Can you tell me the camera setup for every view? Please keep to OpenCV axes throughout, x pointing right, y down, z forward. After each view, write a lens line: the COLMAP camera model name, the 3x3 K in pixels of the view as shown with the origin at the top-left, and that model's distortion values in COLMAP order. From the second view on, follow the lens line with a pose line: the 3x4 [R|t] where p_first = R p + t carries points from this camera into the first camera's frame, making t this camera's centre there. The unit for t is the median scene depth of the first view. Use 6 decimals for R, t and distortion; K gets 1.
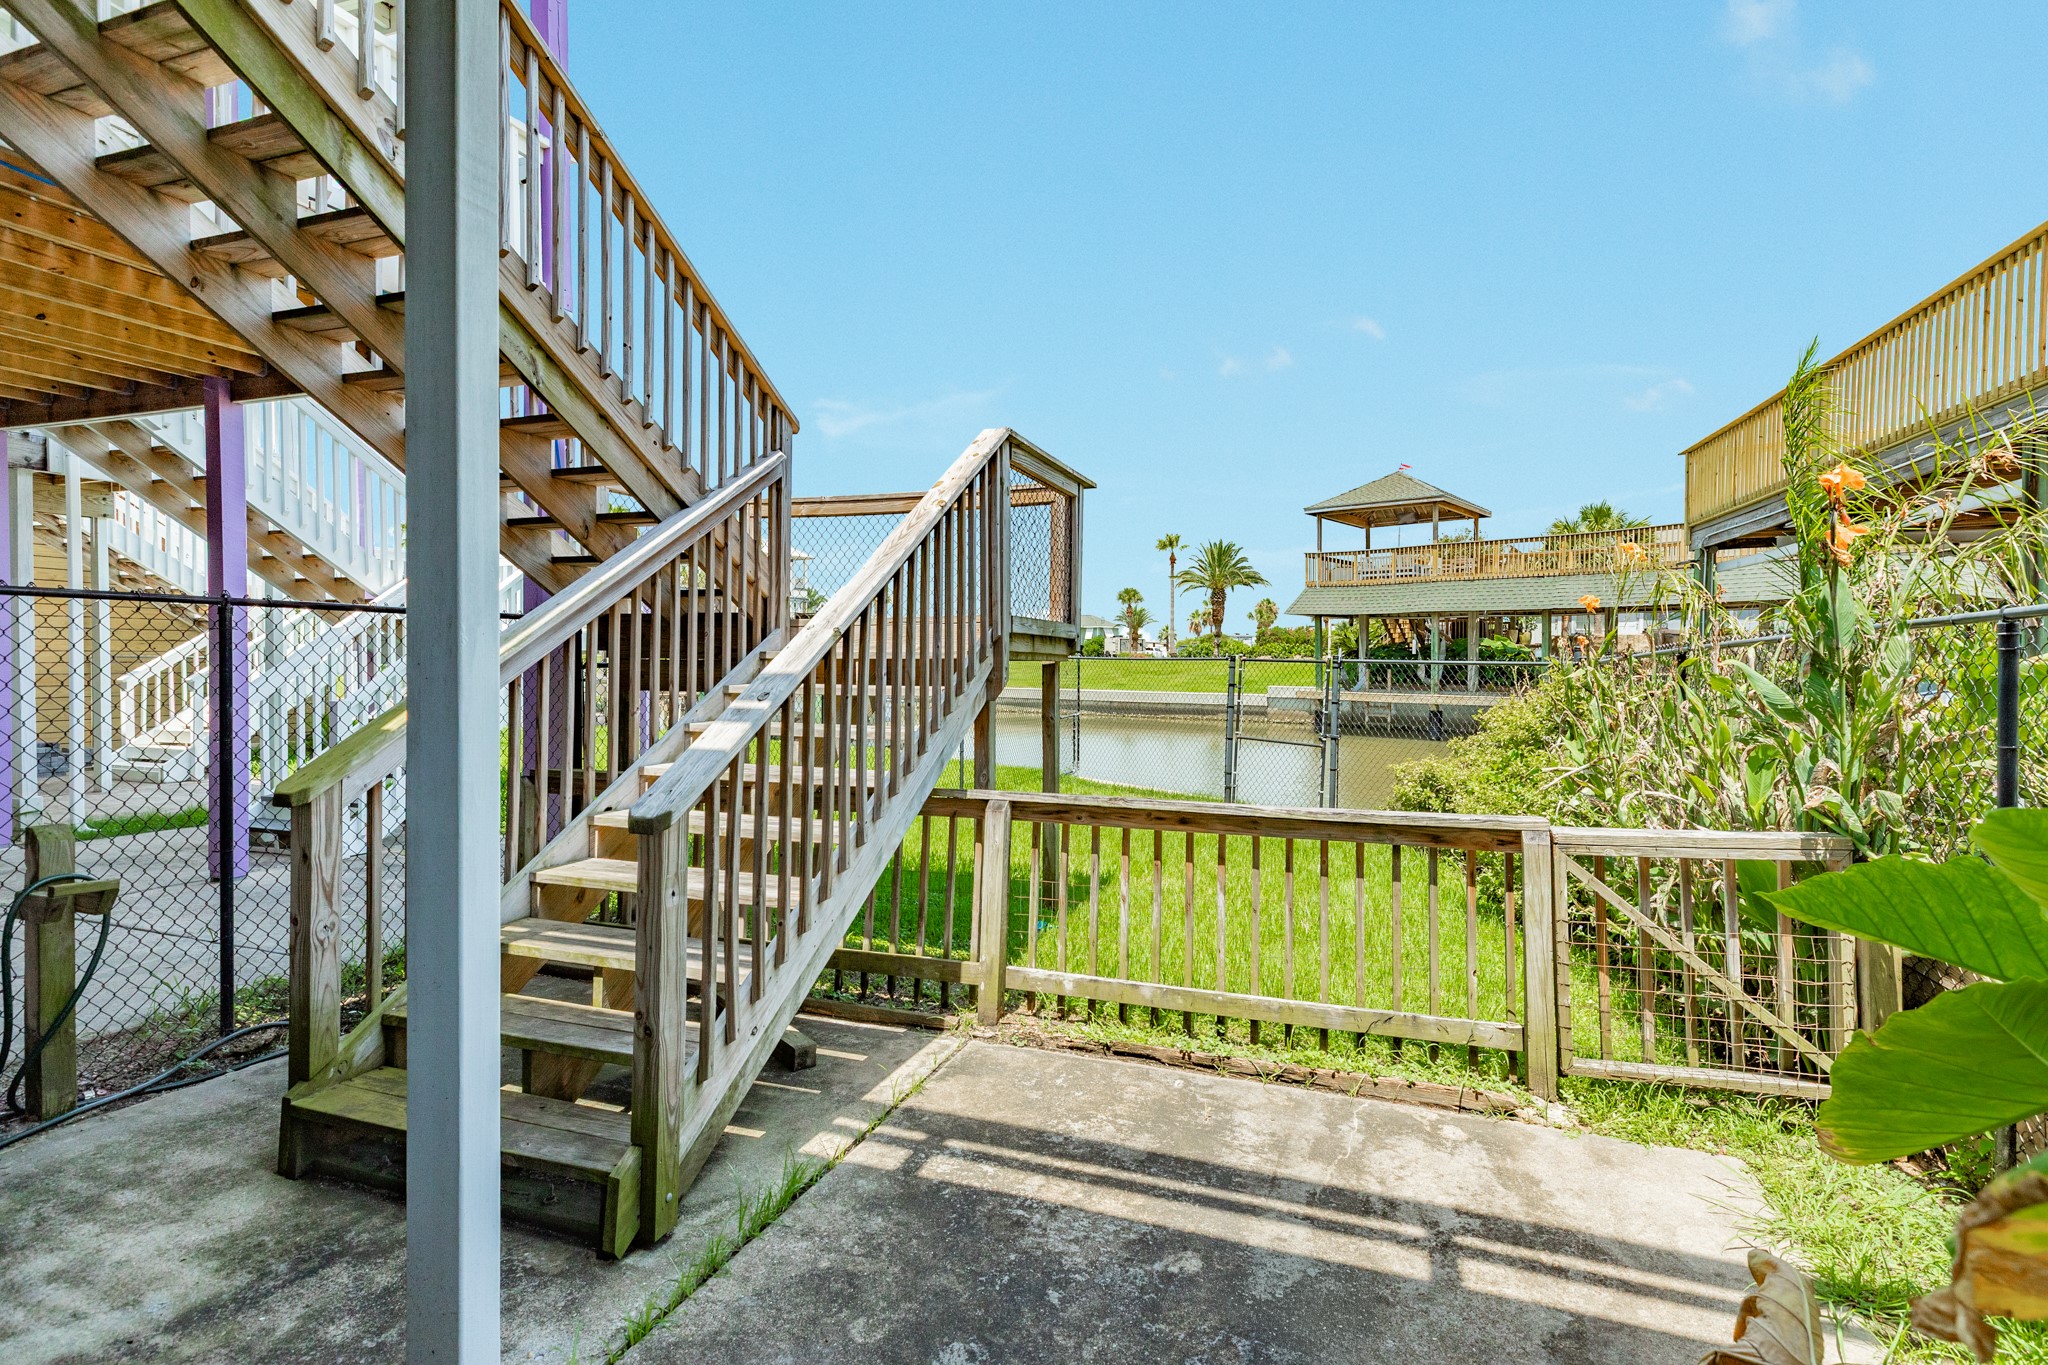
lens RADIAL K [[946.4, 0, 1031.0], [0, 946.4, 684.7], [0, 0, 1]] dist [0.004729, 0.000194]
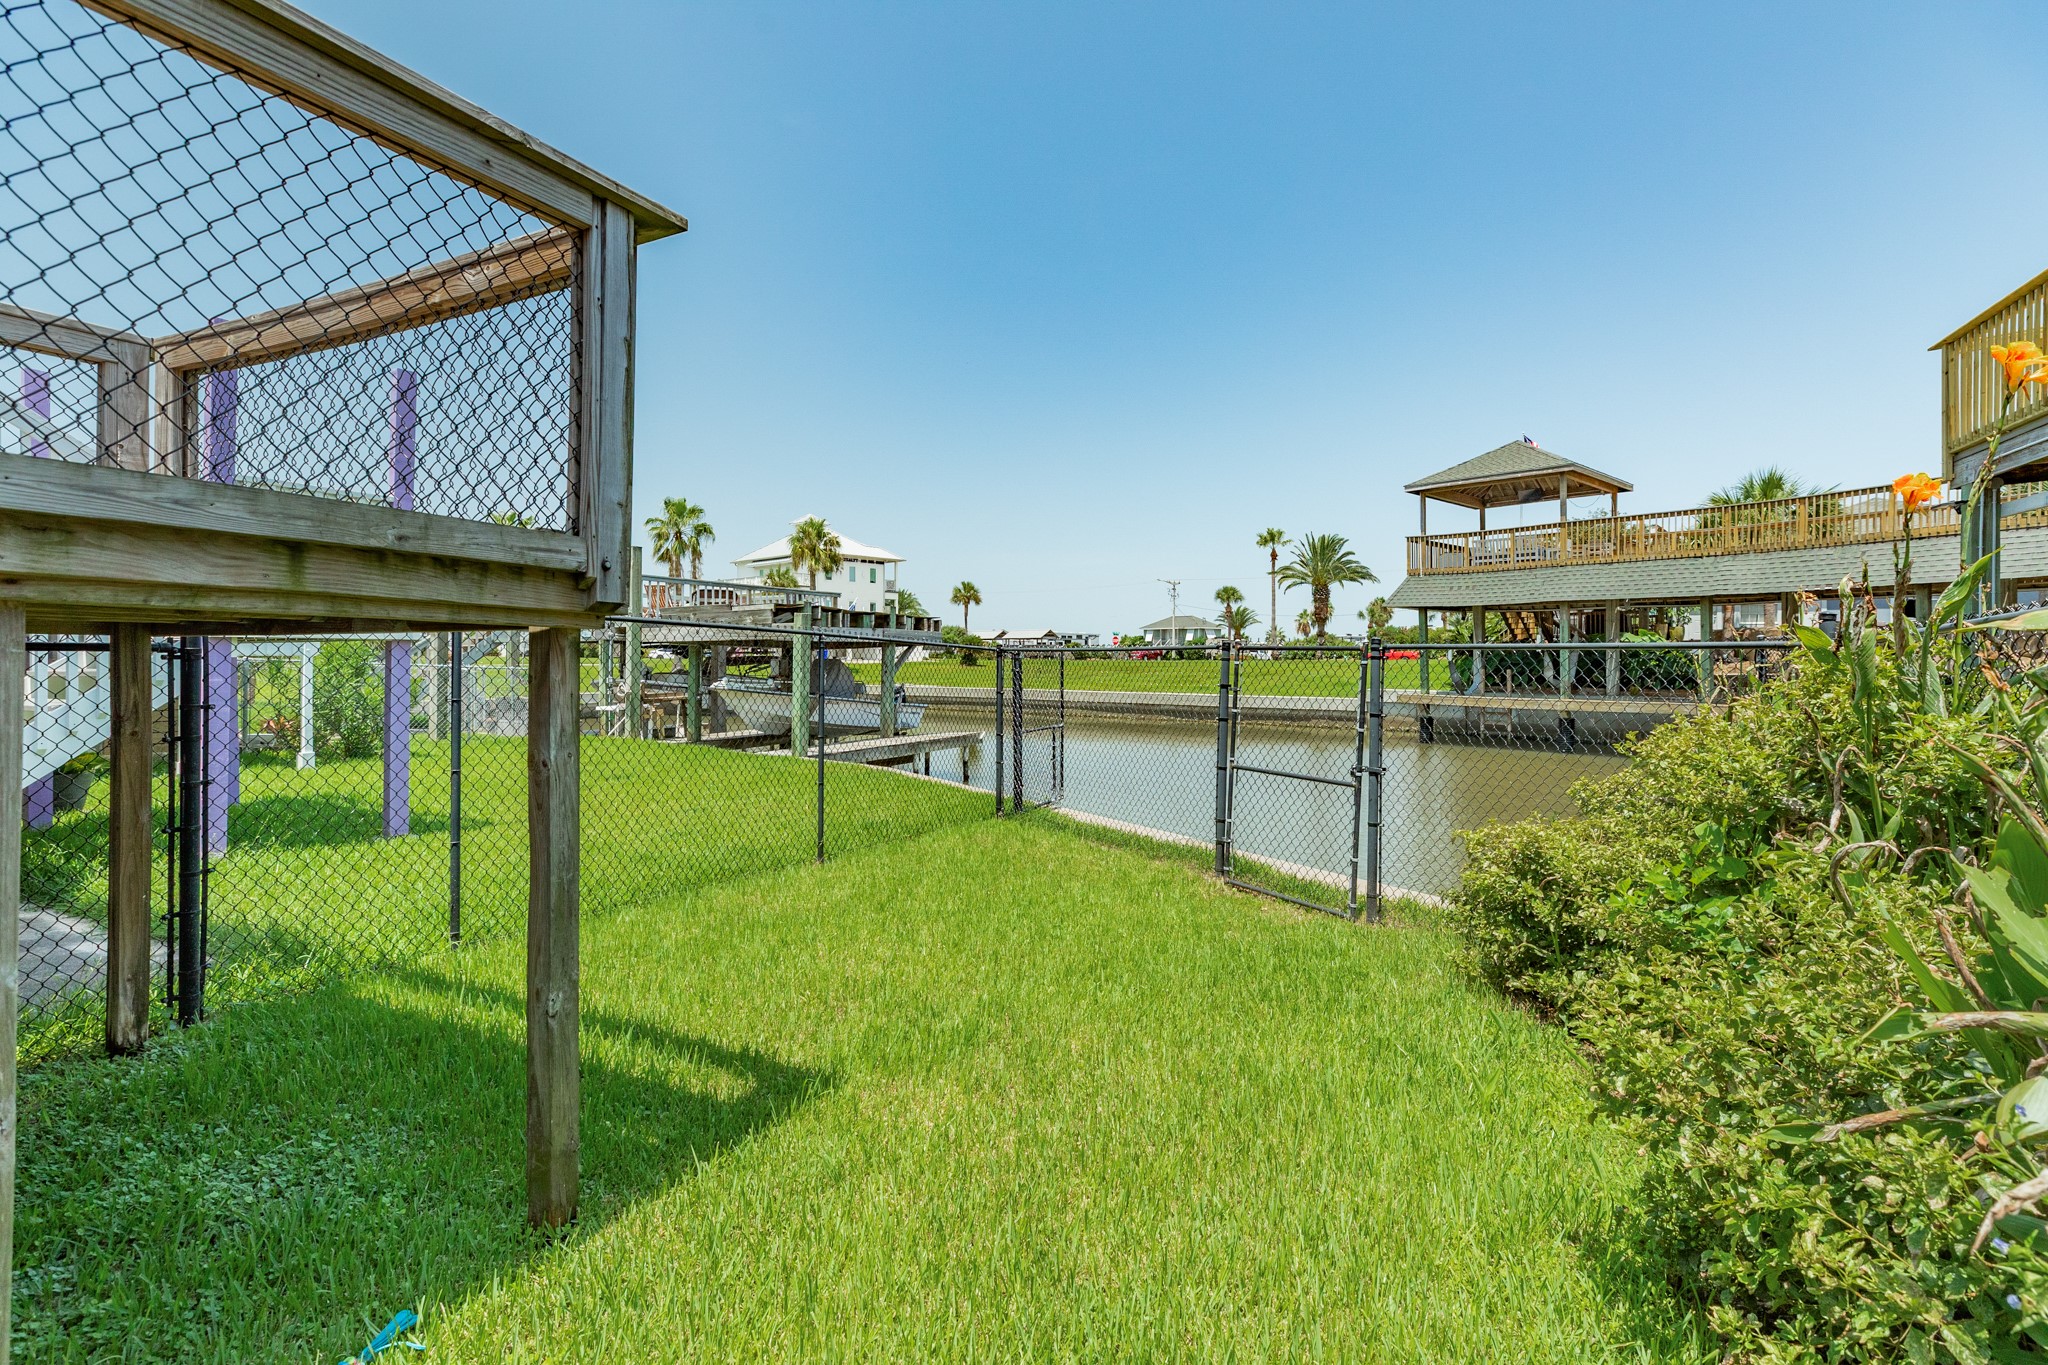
lens RADIAL K [[946.4, 0, 1034.8], [0, 946.4, 662.2], [0, 0, 1]] dist [0.004729, 0.000194]
pose [[0.993870, -0.003129, -0.110510, 0.044487], [0.000125, 0.999631, -0.027180, 0.000355], [0.110554, 0.026999, 0.993503, 0.095853]]
